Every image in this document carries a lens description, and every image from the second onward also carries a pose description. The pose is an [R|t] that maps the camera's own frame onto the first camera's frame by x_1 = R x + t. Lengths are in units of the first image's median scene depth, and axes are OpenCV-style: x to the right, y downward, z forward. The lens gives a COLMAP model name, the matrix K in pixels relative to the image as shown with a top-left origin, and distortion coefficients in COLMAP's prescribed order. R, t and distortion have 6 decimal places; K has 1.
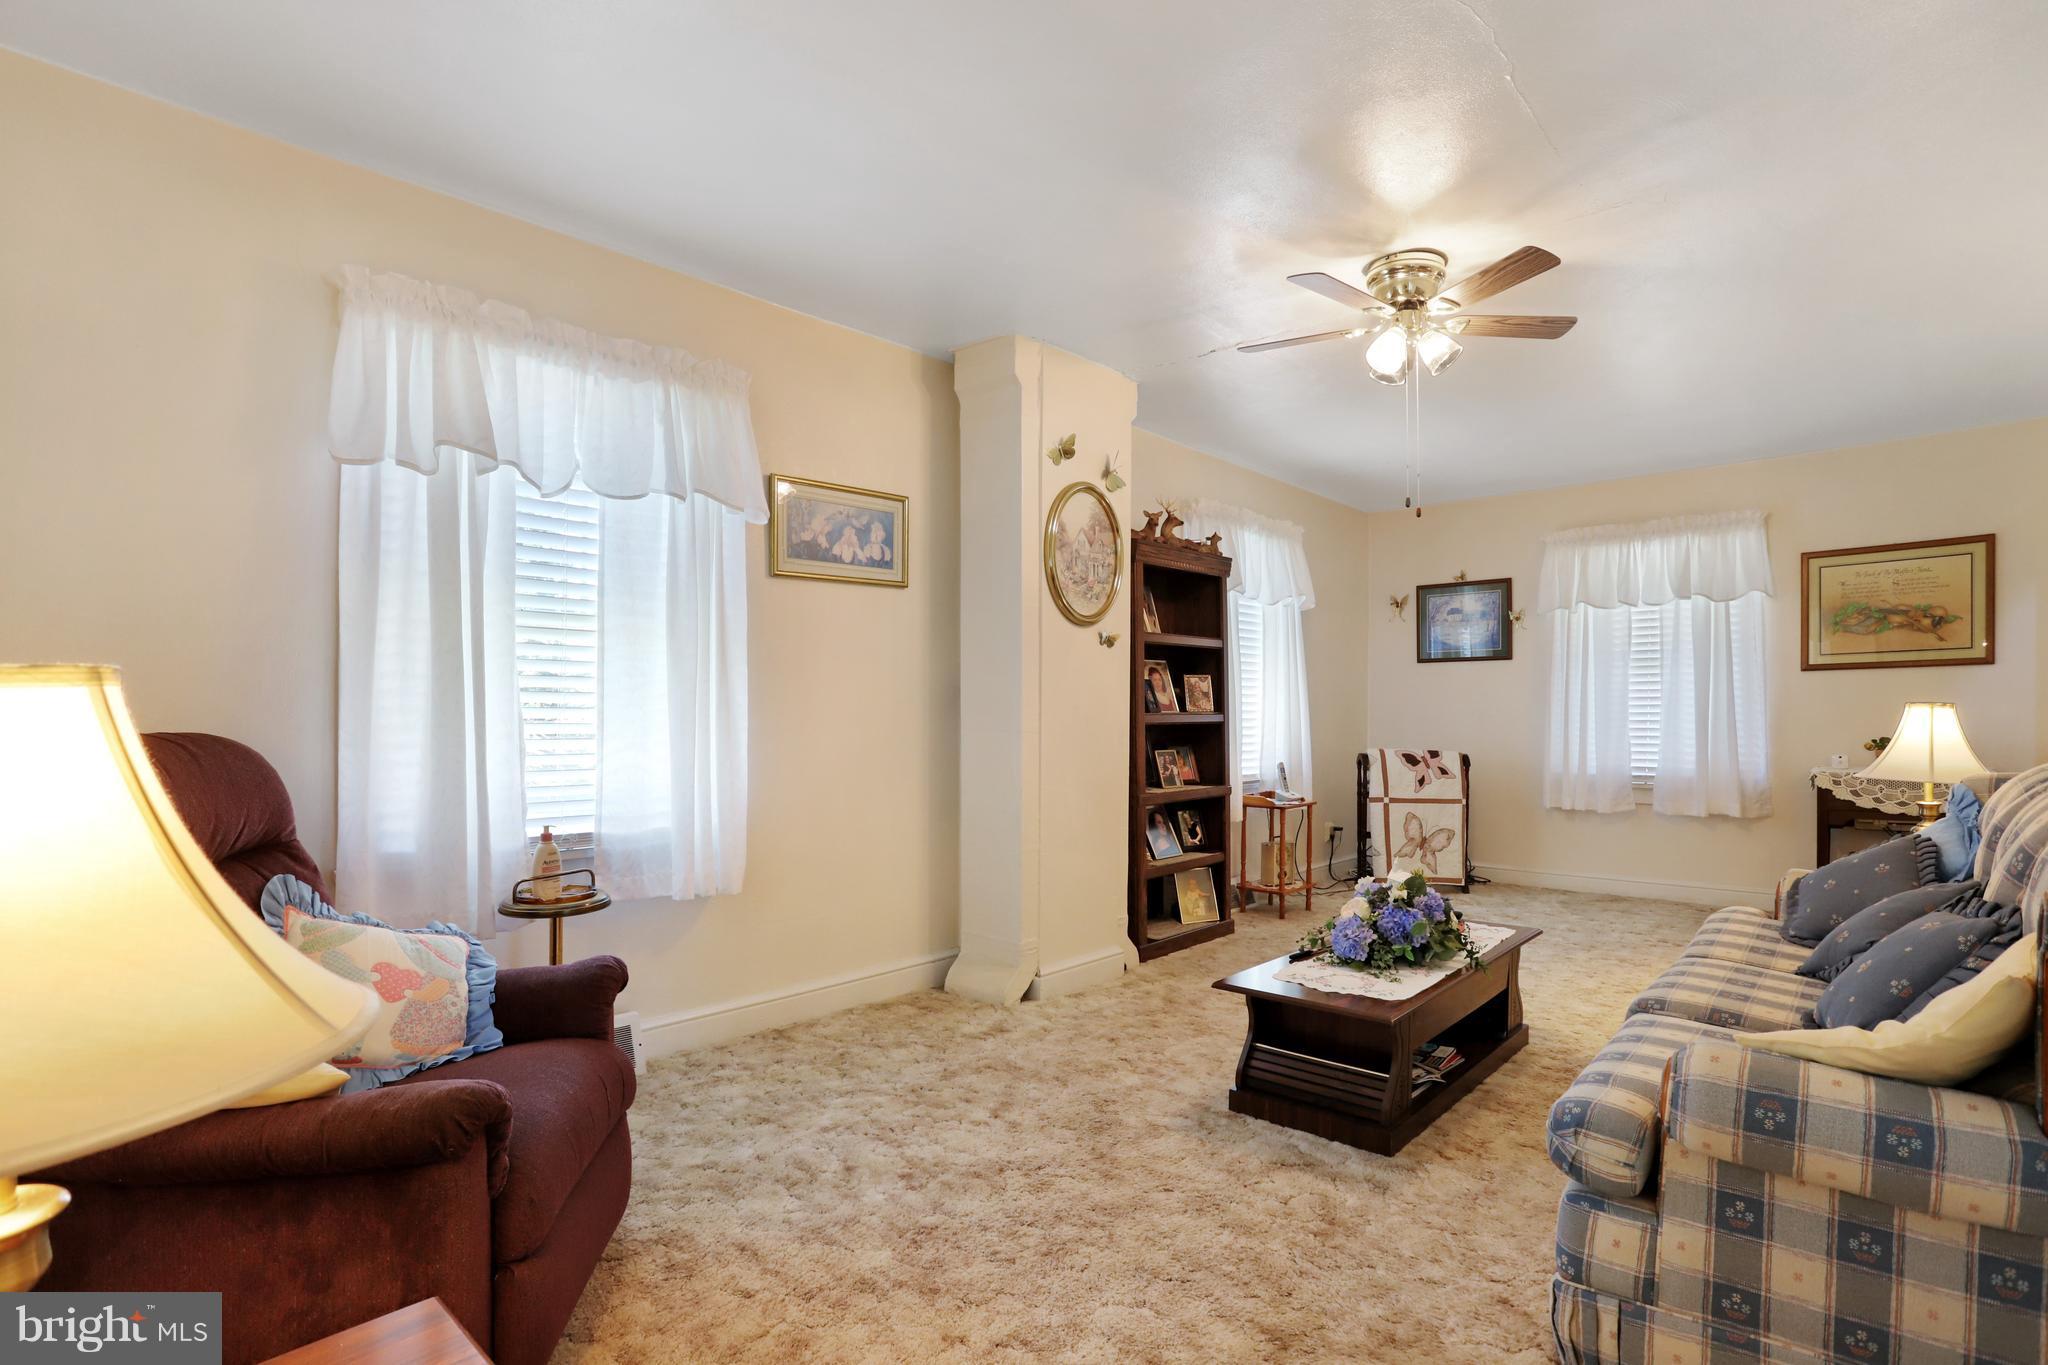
lens RADIAL K [[1000.7, 0, 1024.0], [0, 1000.7, 682.5], [0, 0, 1]] dist [-0.000354, -0.000045]
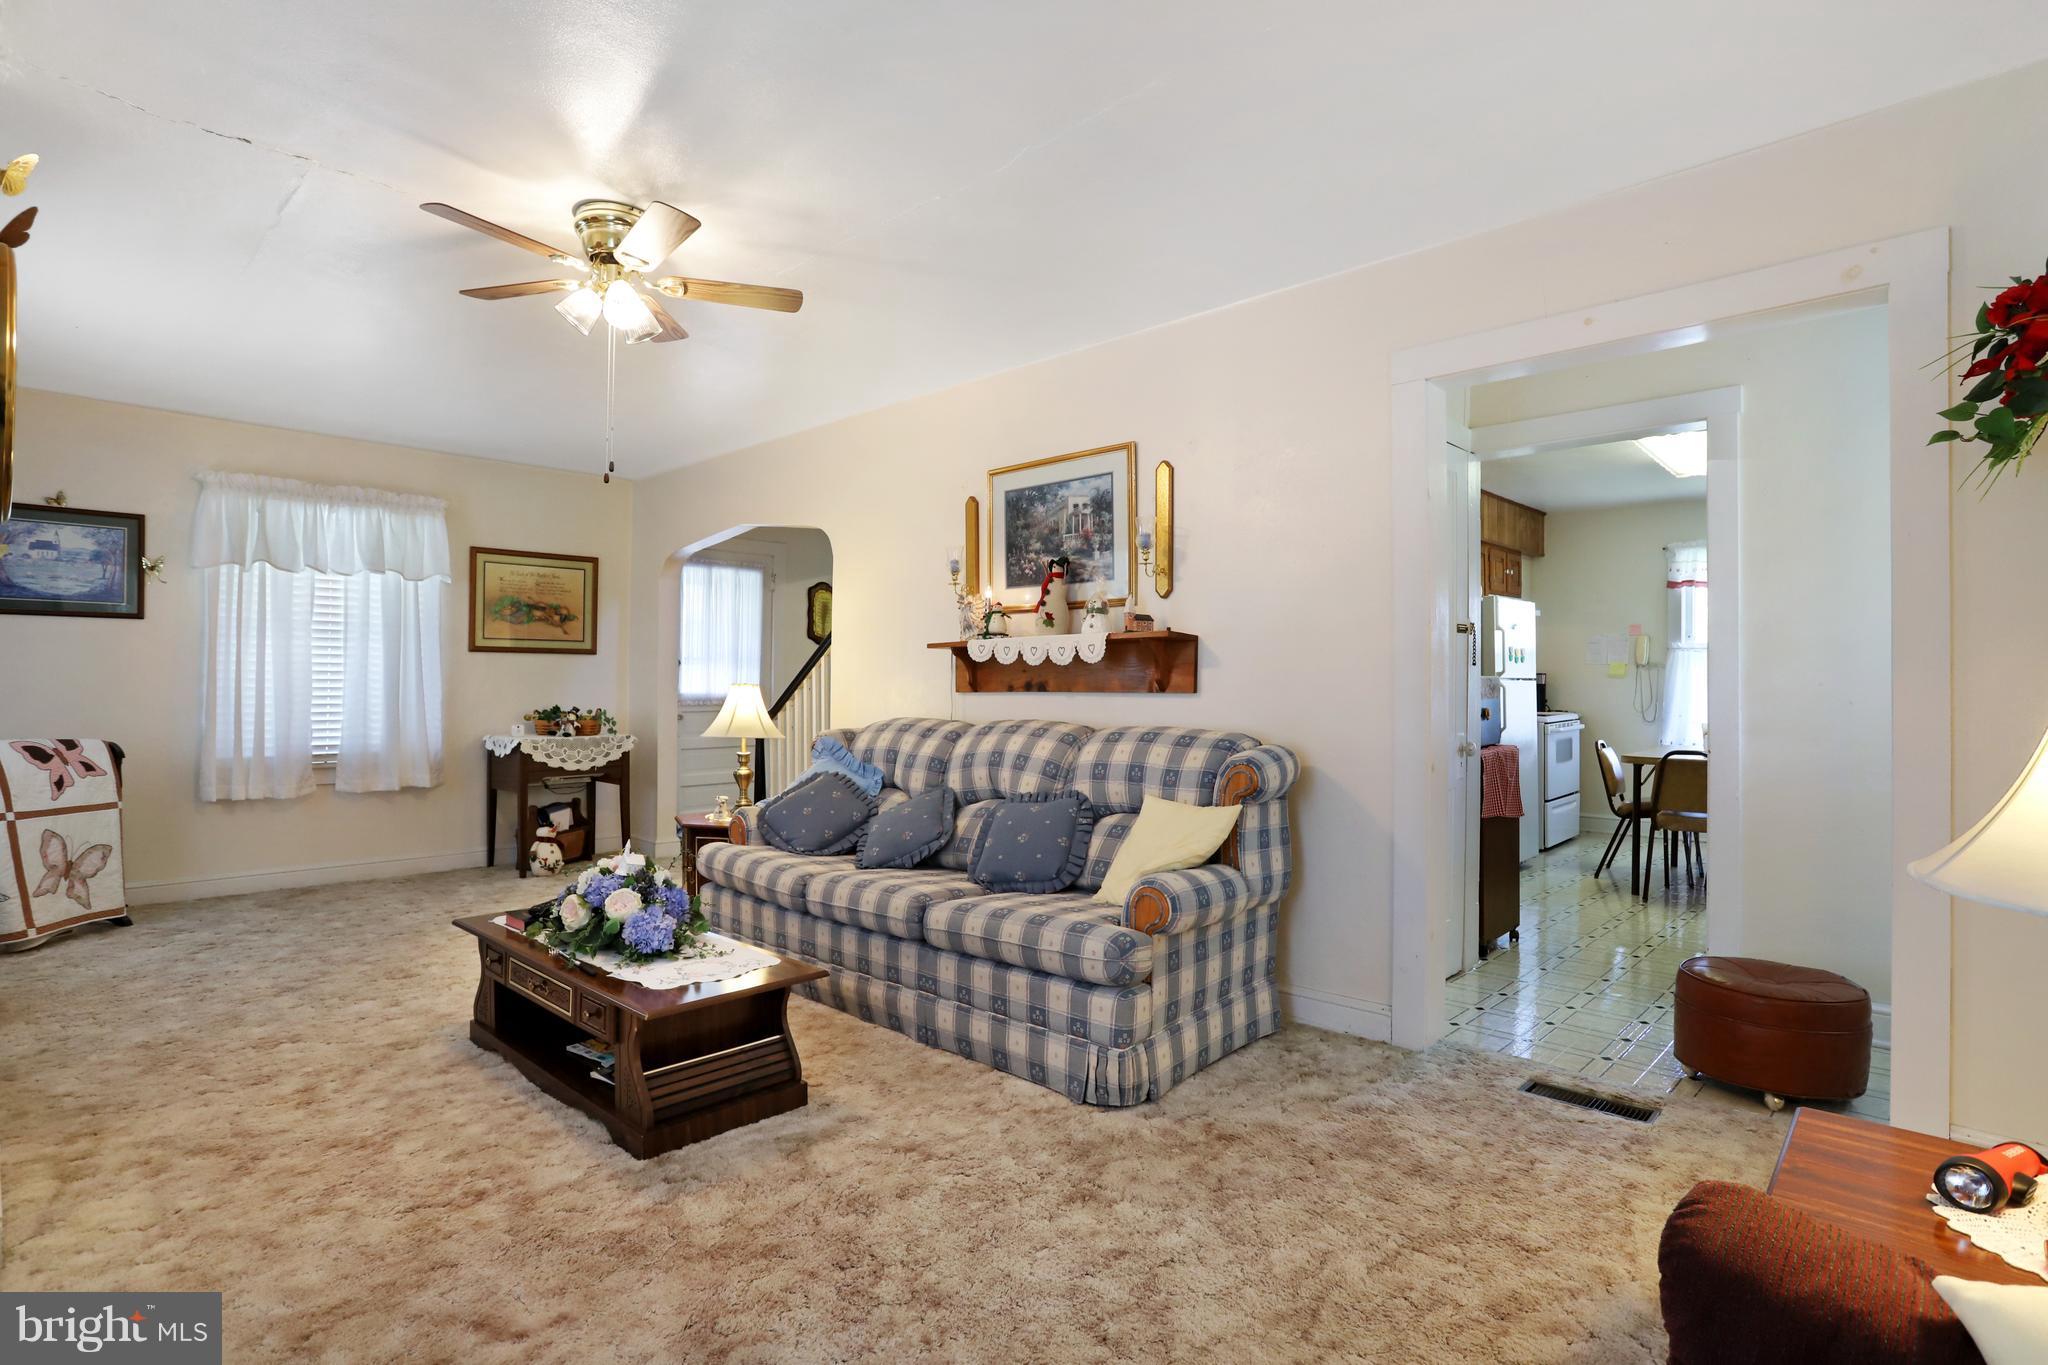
lens RADIAL K [[1000.7, 0, 1024.0], [0, 1000.7, 682.5], [0, 0, 1]] dist [-0.000354, -0.000045]
pose [[0.043609, 0.009864, 0.999000, -0.304876], [-0.036552, 0.999298, -0.008271, 0.009125], [-0.998380, -0.036155, 0.043939, 0.318091]]
